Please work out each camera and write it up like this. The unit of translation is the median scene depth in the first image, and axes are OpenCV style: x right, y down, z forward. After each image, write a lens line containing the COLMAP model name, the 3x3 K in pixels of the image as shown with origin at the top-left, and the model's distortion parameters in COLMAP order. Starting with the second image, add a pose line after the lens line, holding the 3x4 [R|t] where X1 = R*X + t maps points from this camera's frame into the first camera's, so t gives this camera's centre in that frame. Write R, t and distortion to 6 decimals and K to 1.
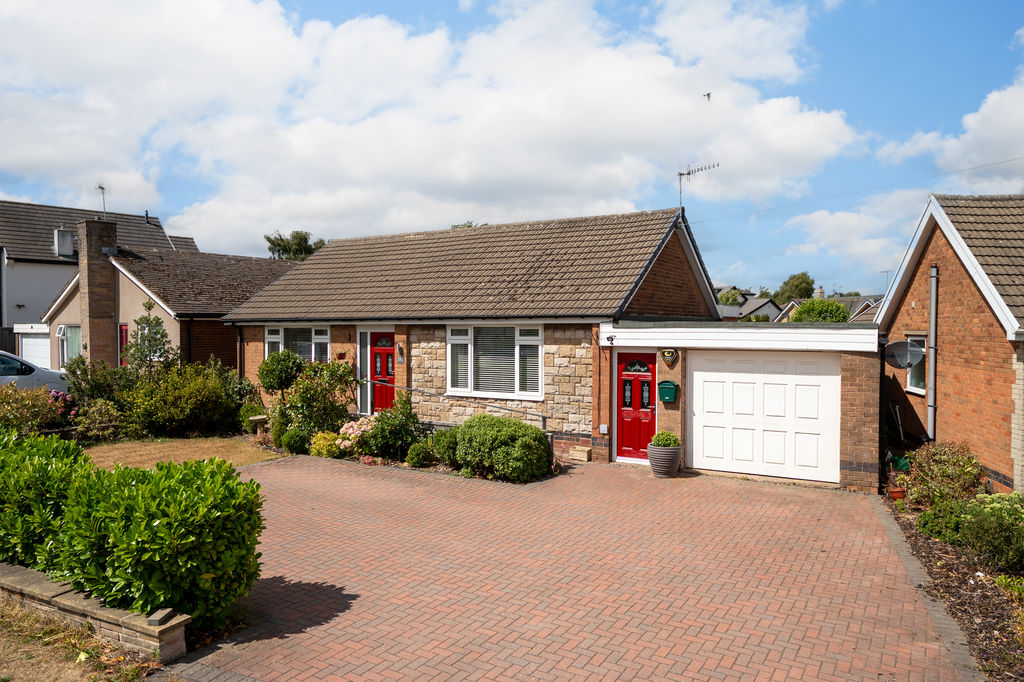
lens RADIAL K [[691.0, 0, 513.5], [0, 691.0, 340.6], [0, 0, 1]] dist [-0.012881, -0.001980]
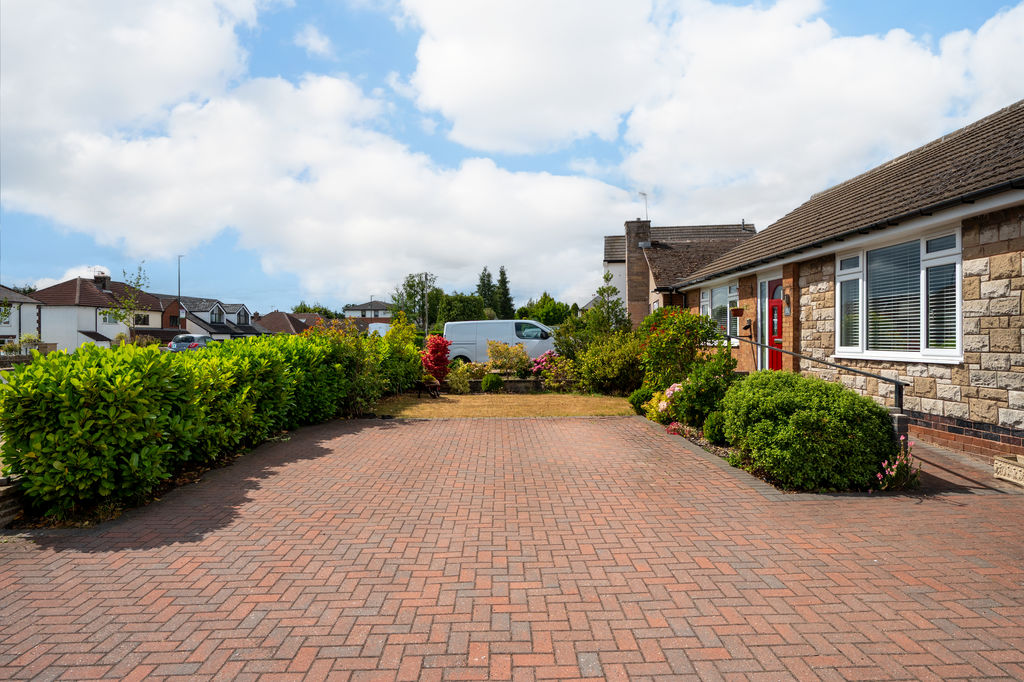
lens RADIAL K [[581.3, 0, 515.3], [0, 581.3, 337.6], [0, 0, 1]] dist [0.001113, -0.000185]
pose [[0.543537, -0.002335, -0.839382, 0.233693], [-0.011214, 0.999887, -0.010043, 0.074129], [0.839311, 0.014872, 0.543449, 0.453520]]
